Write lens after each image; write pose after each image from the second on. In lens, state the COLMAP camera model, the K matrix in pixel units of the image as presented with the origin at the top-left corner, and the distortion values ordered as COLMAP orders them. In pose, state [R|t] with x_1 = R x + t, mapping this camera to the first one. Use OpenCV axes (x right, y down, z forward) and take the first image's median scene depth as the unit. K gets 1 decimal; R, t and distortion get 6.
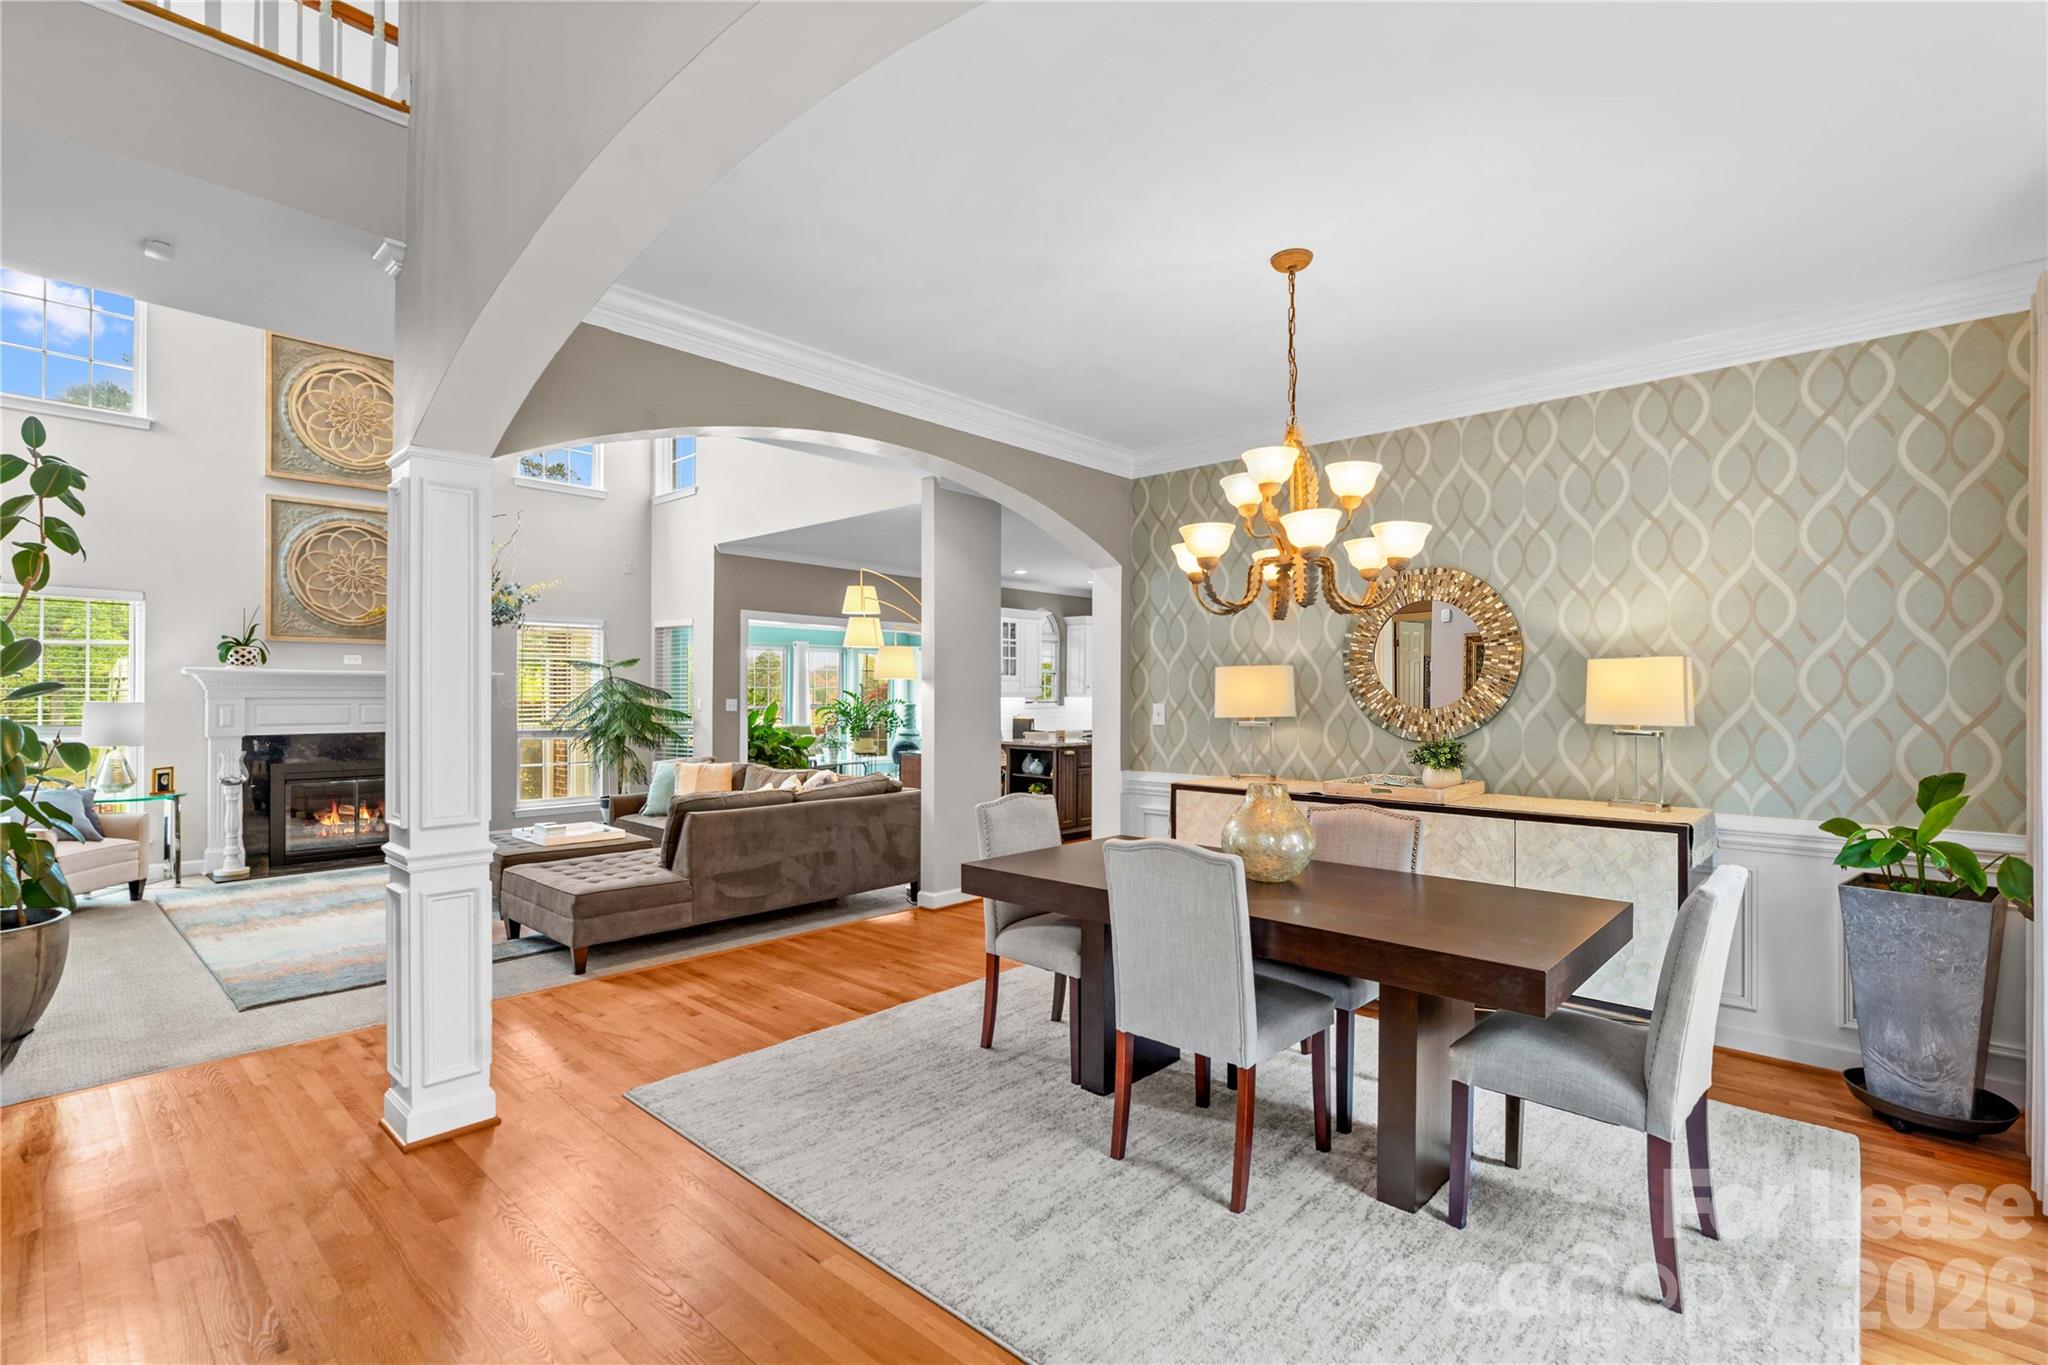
lens RADIAL K [[921.7, 0, 1023.8], [0, 921.7, 687.8], [0, 0, 1]] dist [0.000600, 0.000608]
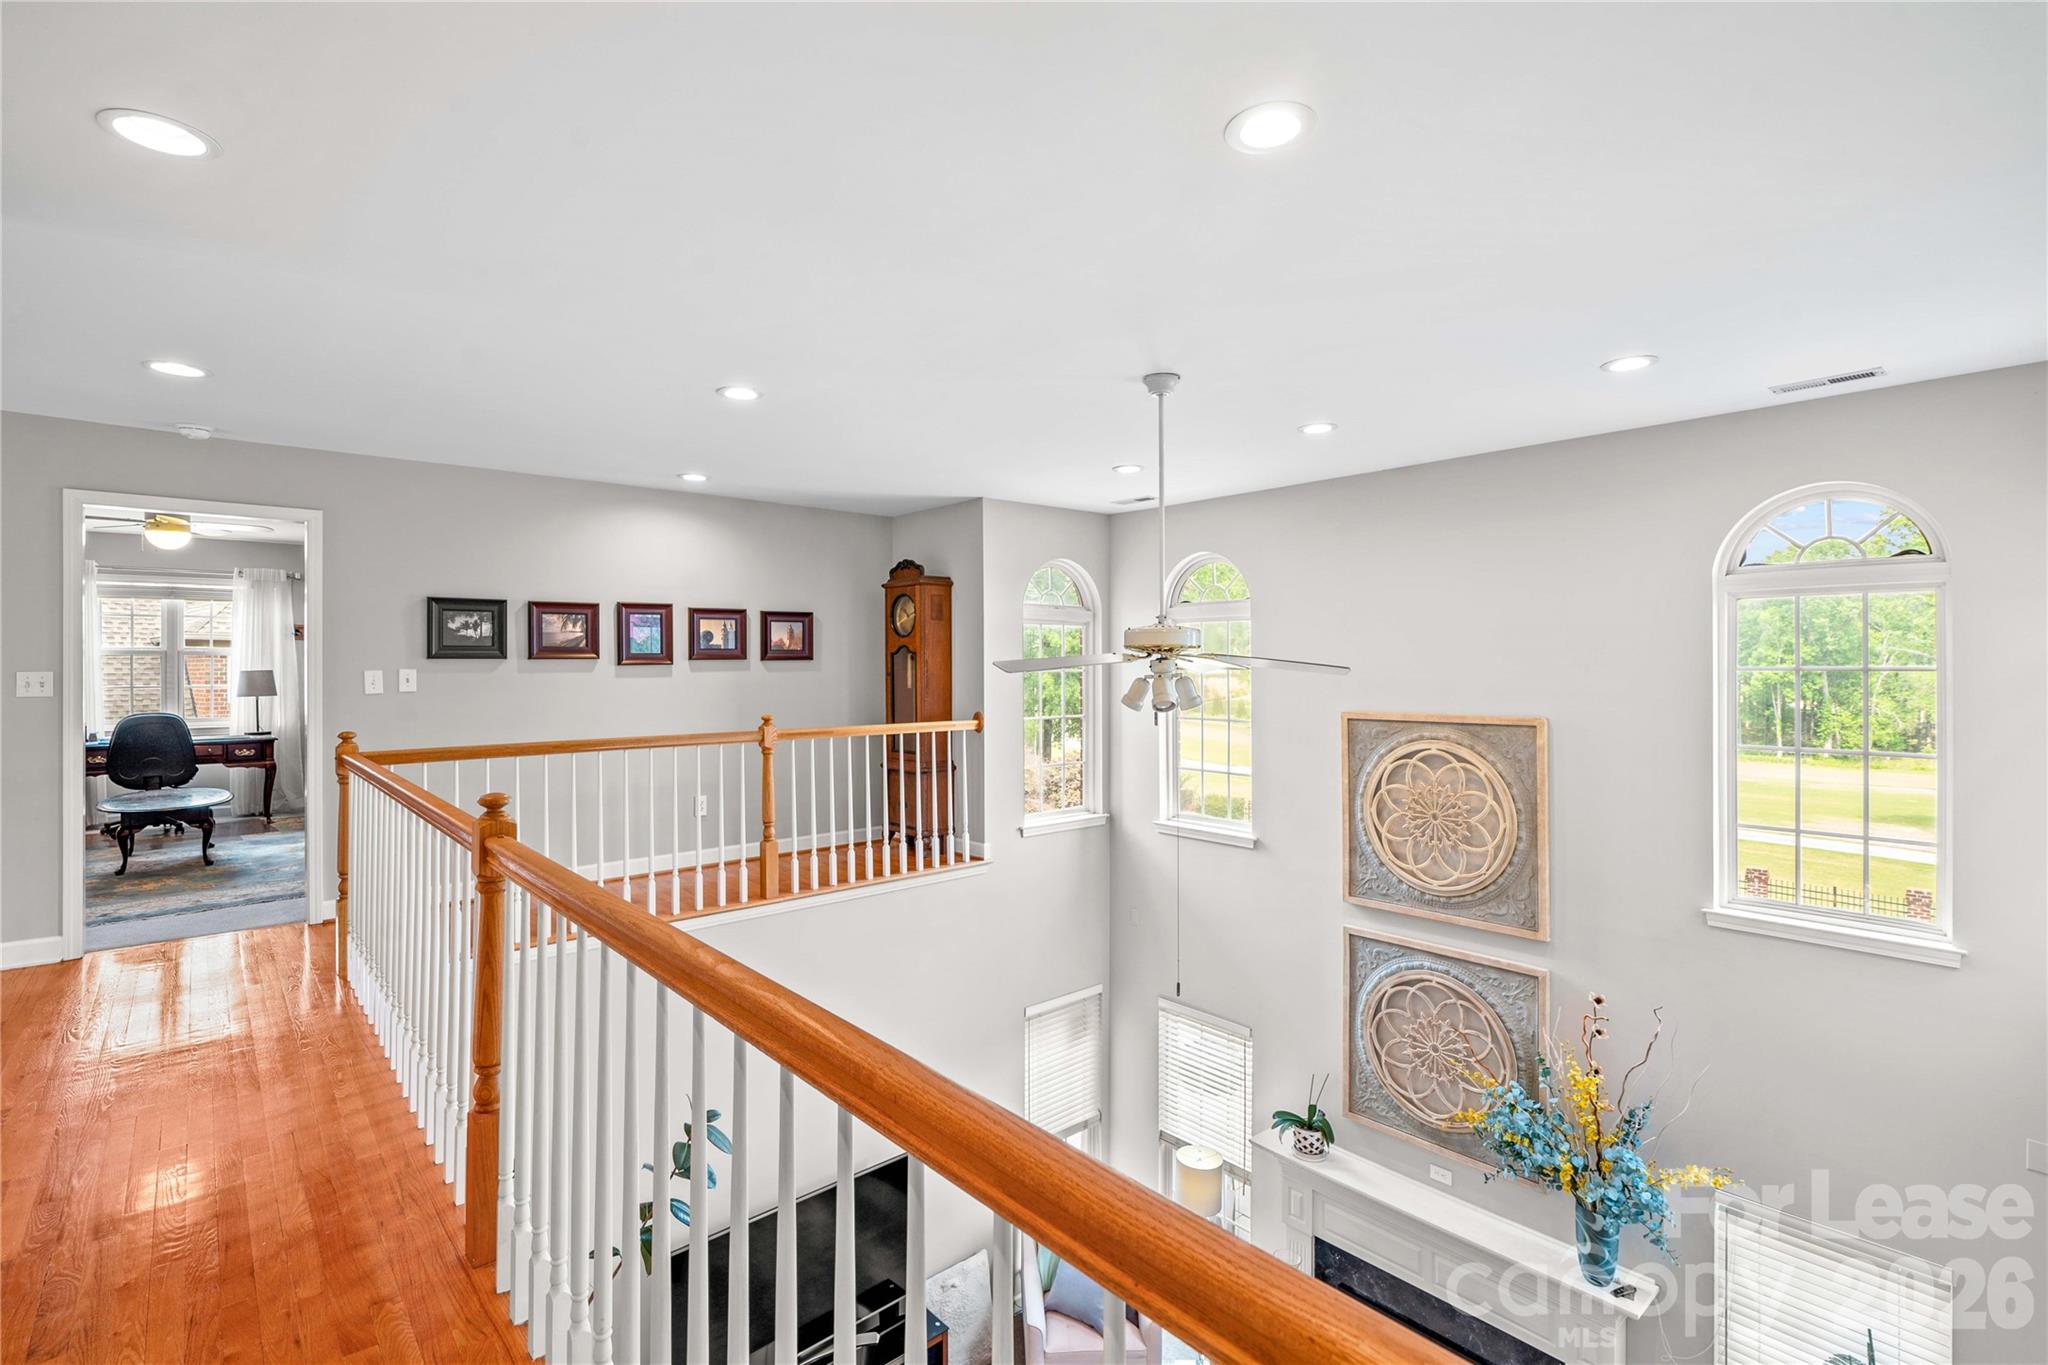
lens RADIAL K [[936.3, 0, 1016.5], [0, 936.3, 671.7], [0, 0, 1]] dist [-0.001254, -0.000155]
pose [[-0.107175, -0.001477, -0.994239, -0.013359], [0.005945, 0.999980, -0.002126, -0.412651], [0.994222, -0.006138, -0.107164, 0.792397]]
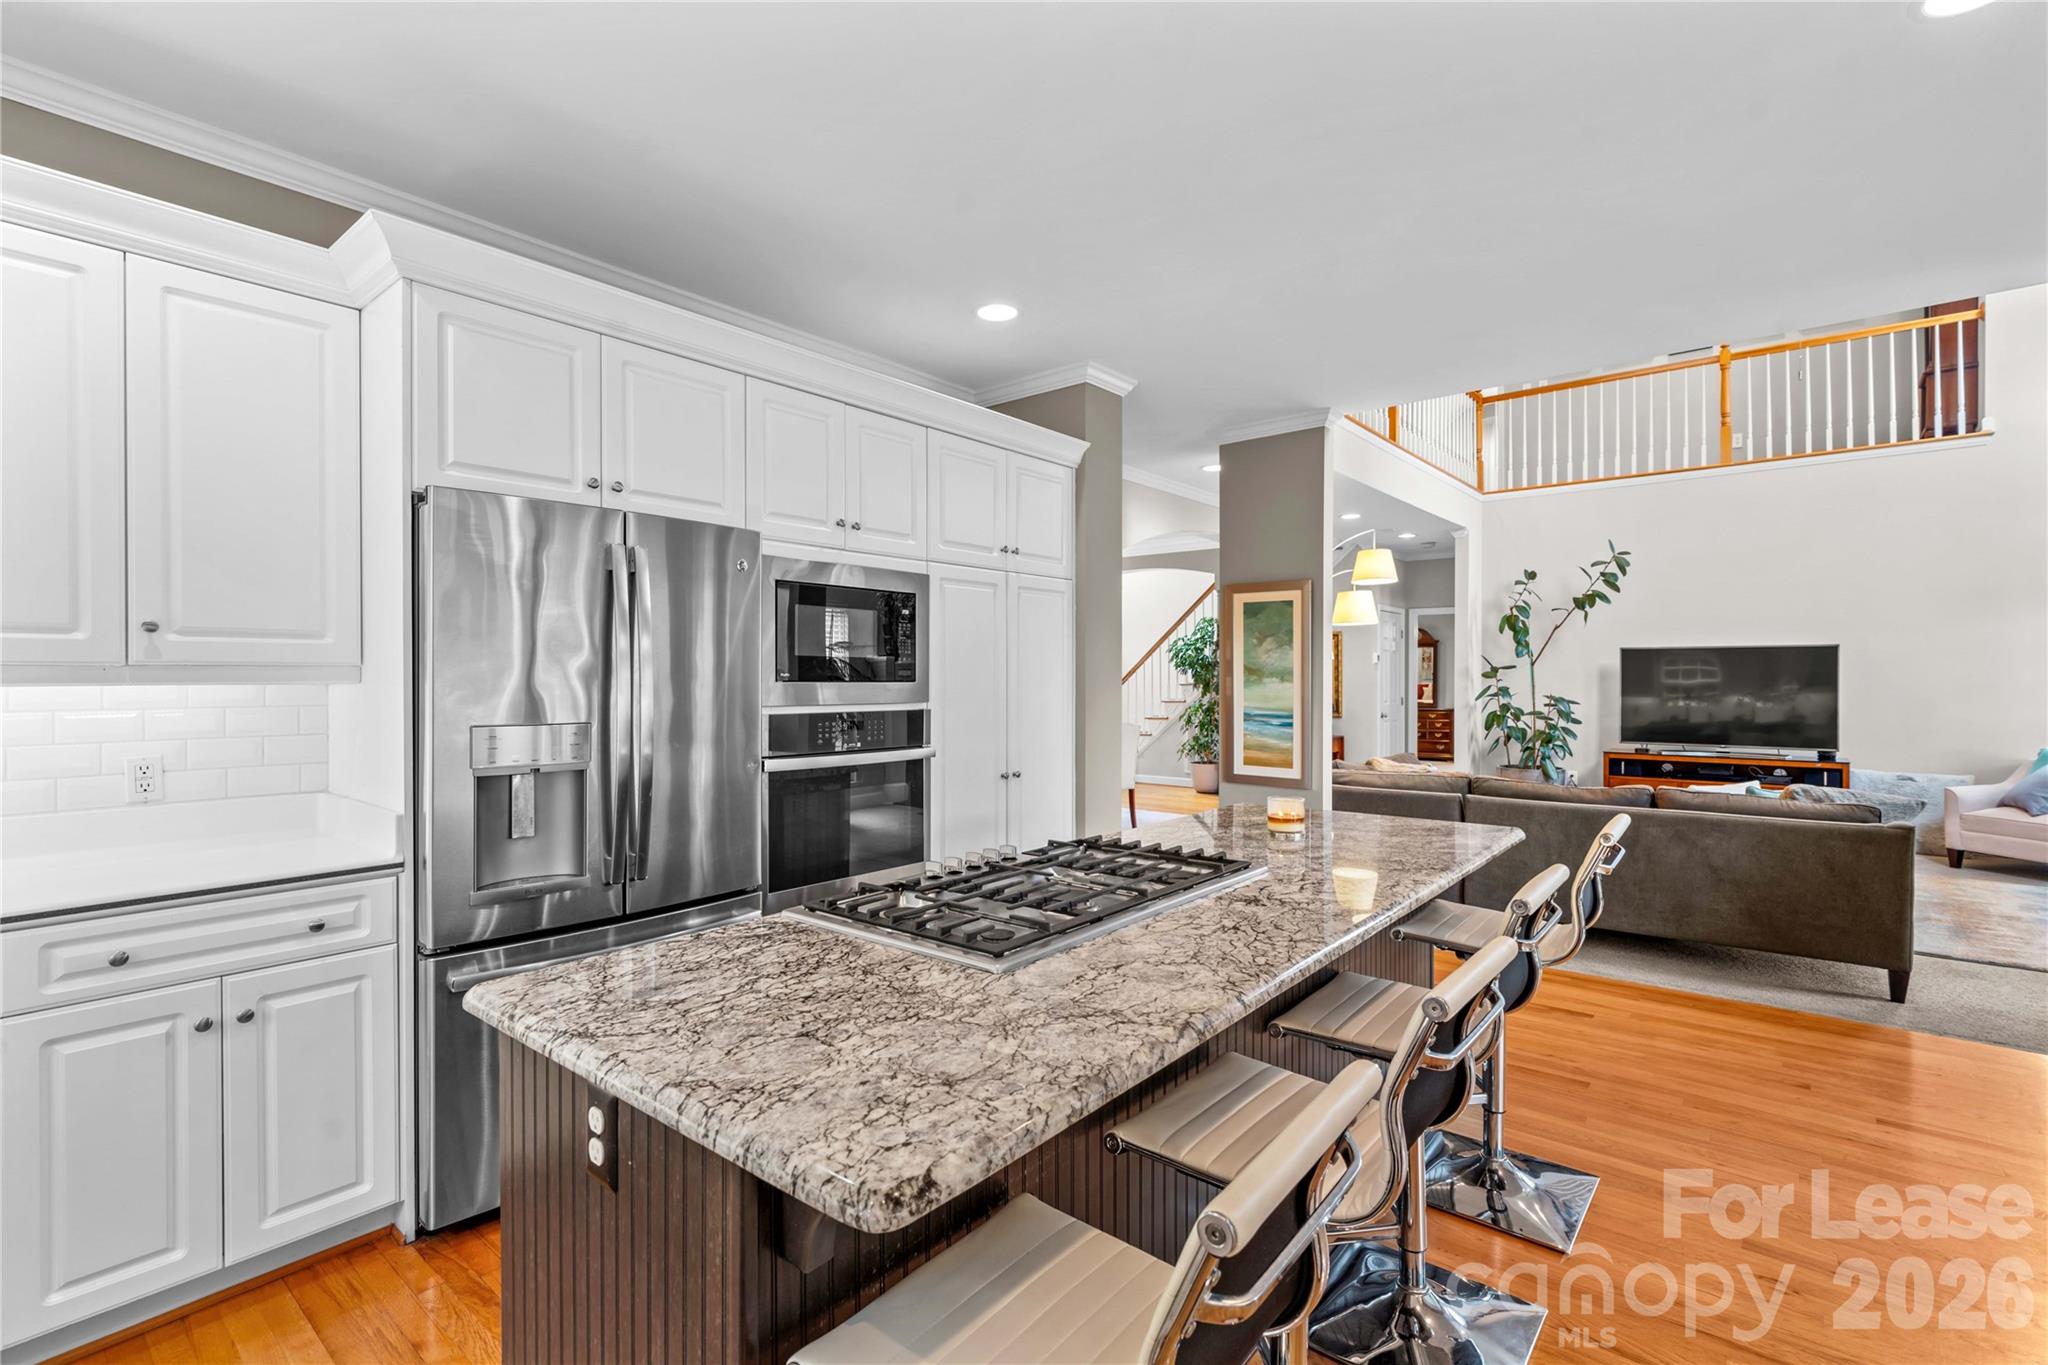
lens RADIAL K [[928.9, 0, 1021.9], [0, 928.9, 679.4], [0, 0, 1]] dist [-0.003000, 0.000593]
pose [[-0.998190, -0.002963, -0.060063, 0.167356], [-0.002813, 0.999993, -0.002595, 0.011596], [0.060070, -0.002421, -0.998191, 1.546750]]
